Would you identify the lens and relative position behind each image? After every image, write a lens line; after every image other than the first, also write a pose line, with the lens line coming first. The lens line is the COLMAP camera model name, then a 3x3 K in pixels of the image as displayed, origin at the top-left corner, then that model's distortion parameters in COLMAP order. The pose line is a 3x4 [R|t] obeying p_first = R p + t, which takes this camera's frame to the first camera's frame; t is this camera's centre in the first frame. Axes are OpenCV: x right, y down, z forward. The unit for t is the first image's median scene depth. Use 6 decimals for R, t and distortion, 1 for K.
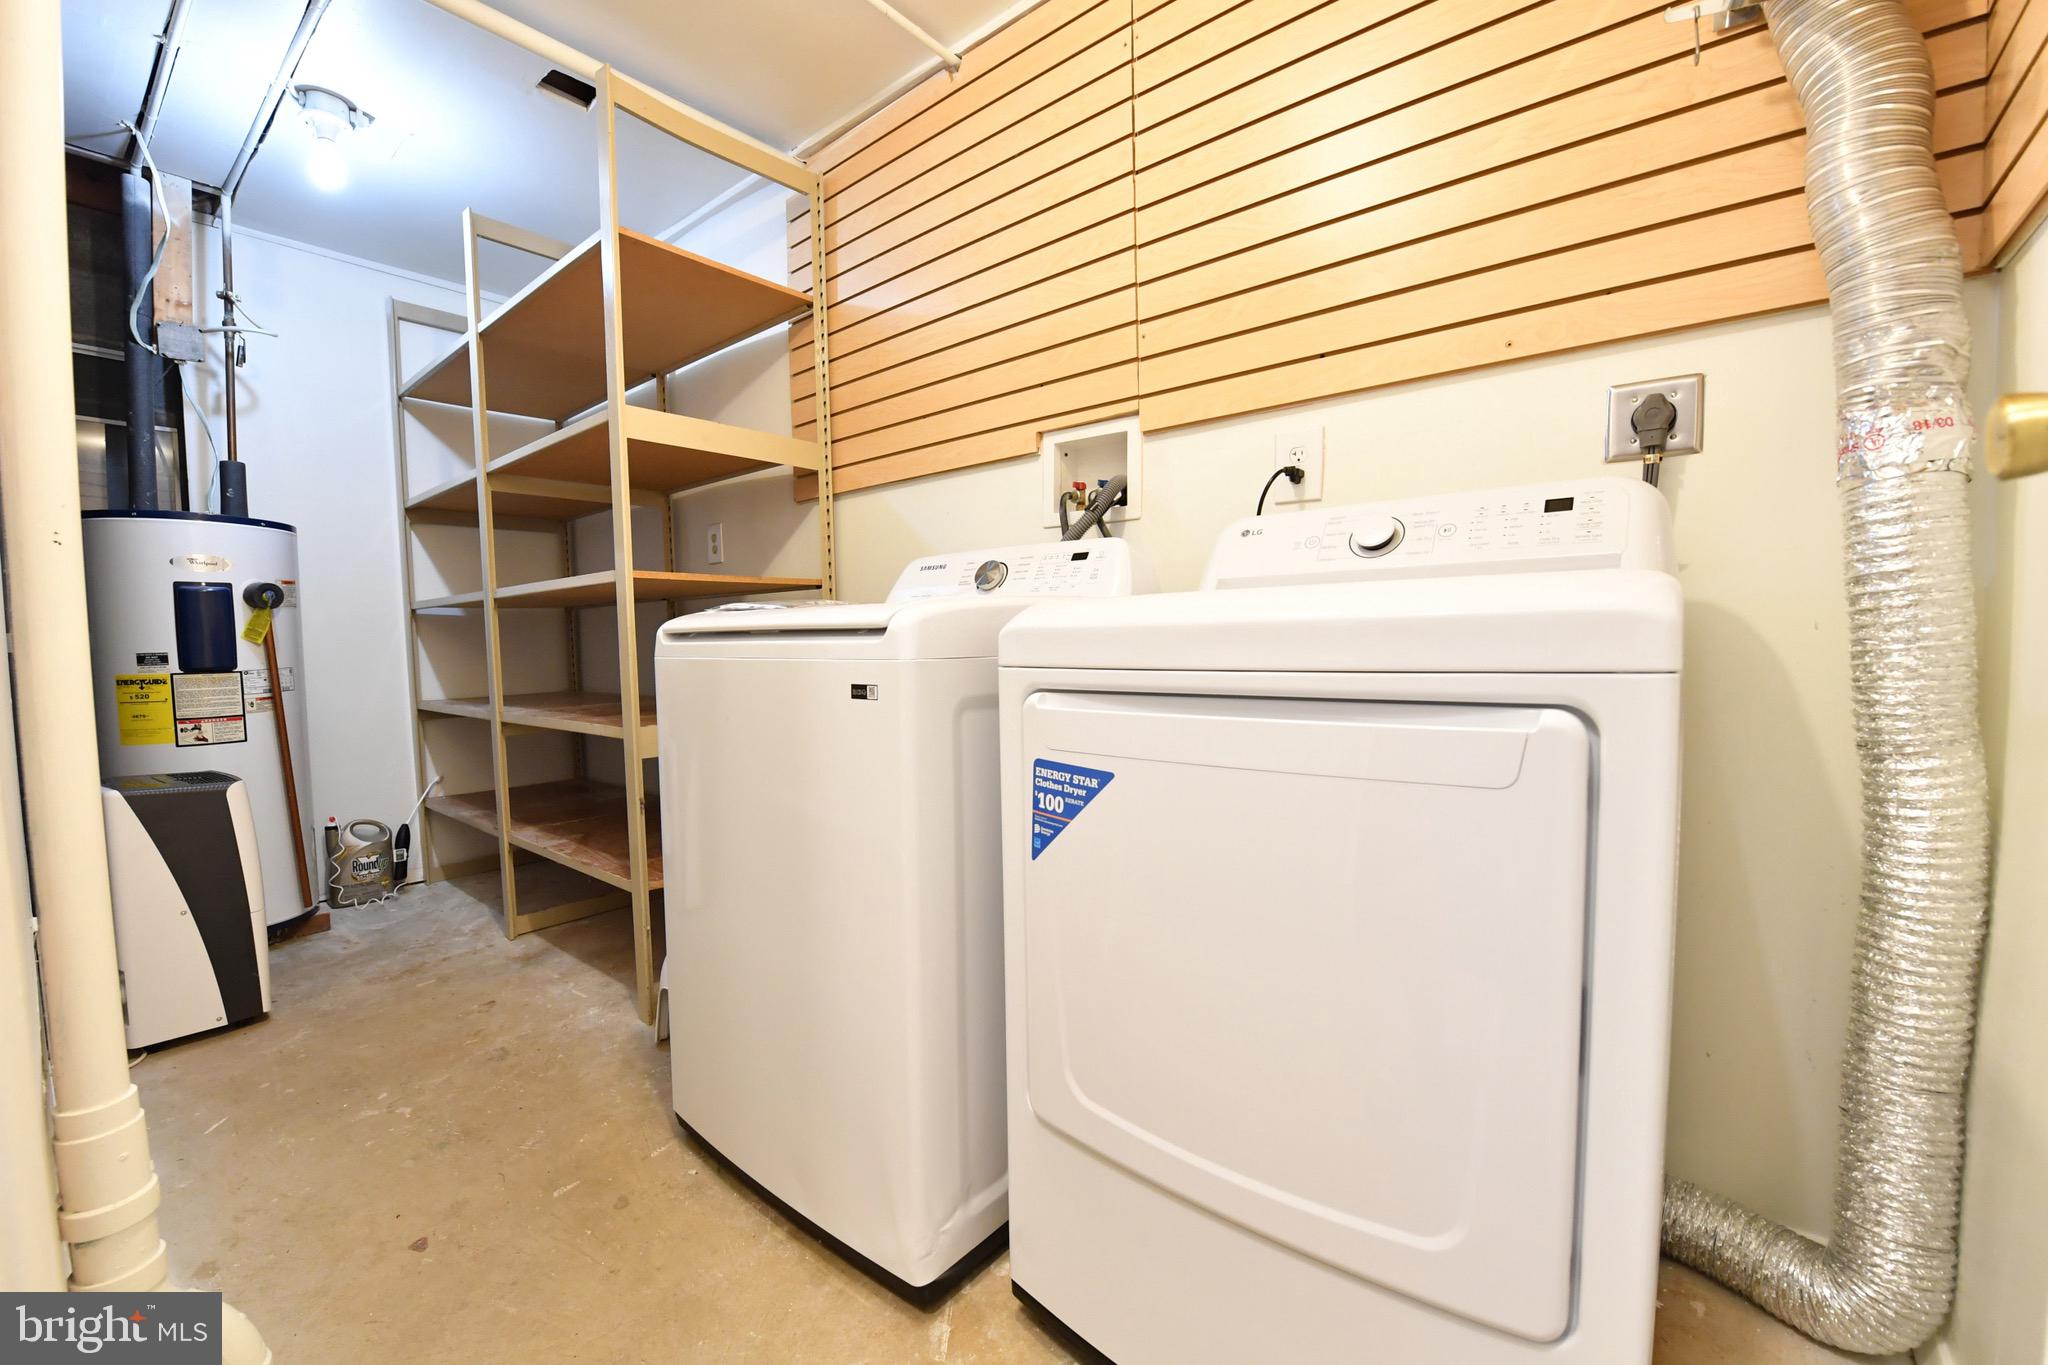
lens RADIAL K [[823.0, 0, 1016.2], [0, 823.0, 691.6], [0, 0, 1]] dist [-0.013372, -0.002474]
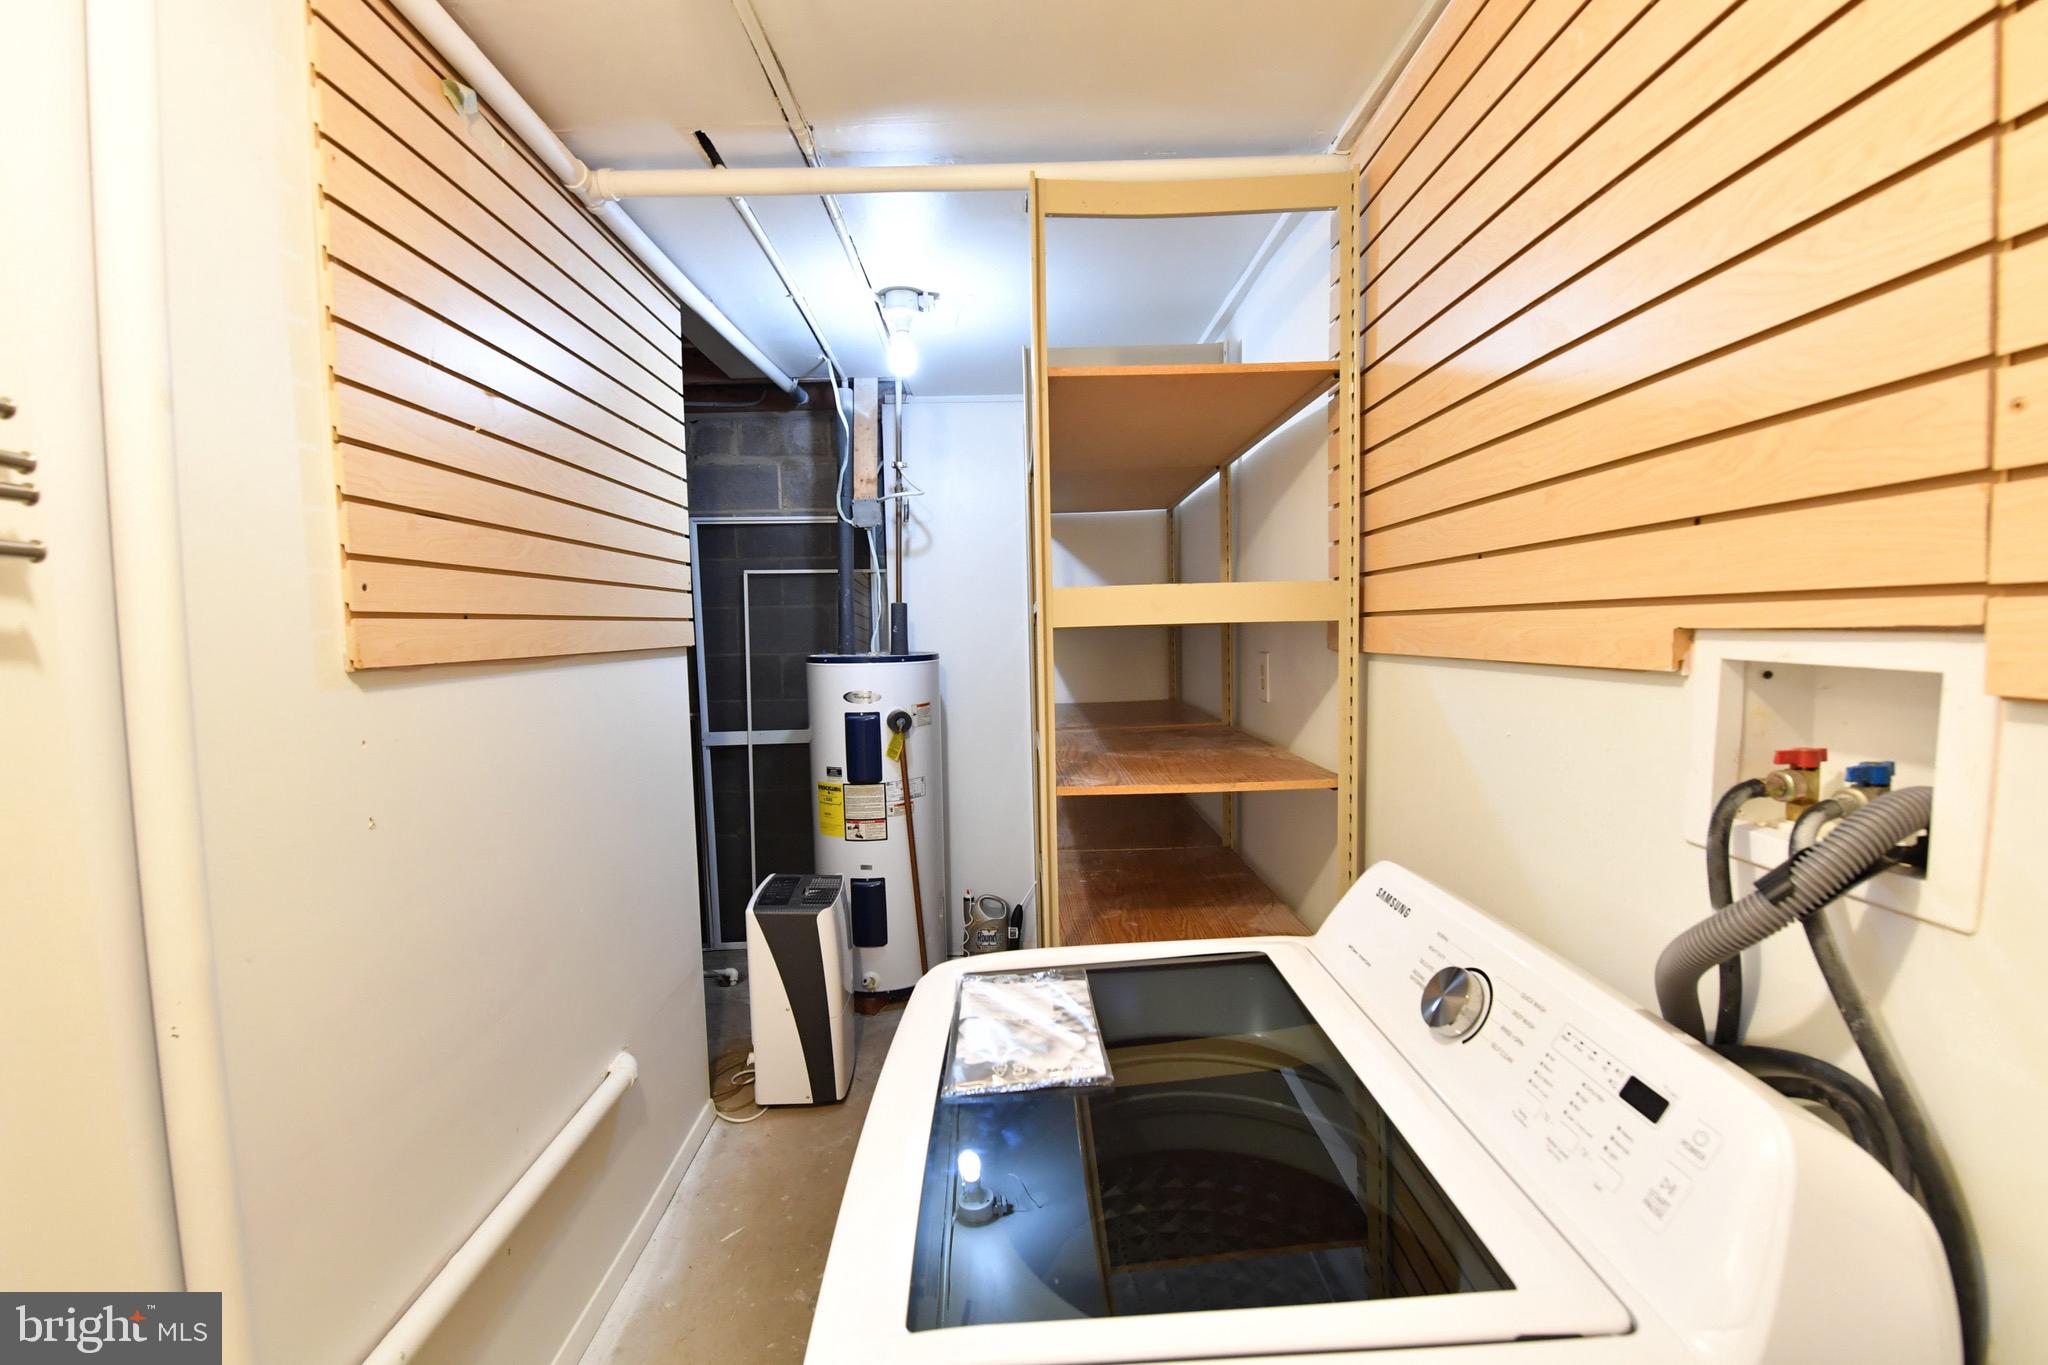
lens RADIAL K [[823.0, 0, 1016.2], [0, 823.0, 691.6], [0, 0, 1]] dist [-0.013372, -0.002474]
pose [[0.638299, 0.063371, -0.767176, 0.111064], [-0.038776, 0.997987, 0.050175, -0.238024], [0.768811, -0.002279, 0.639471, 0.373532]]
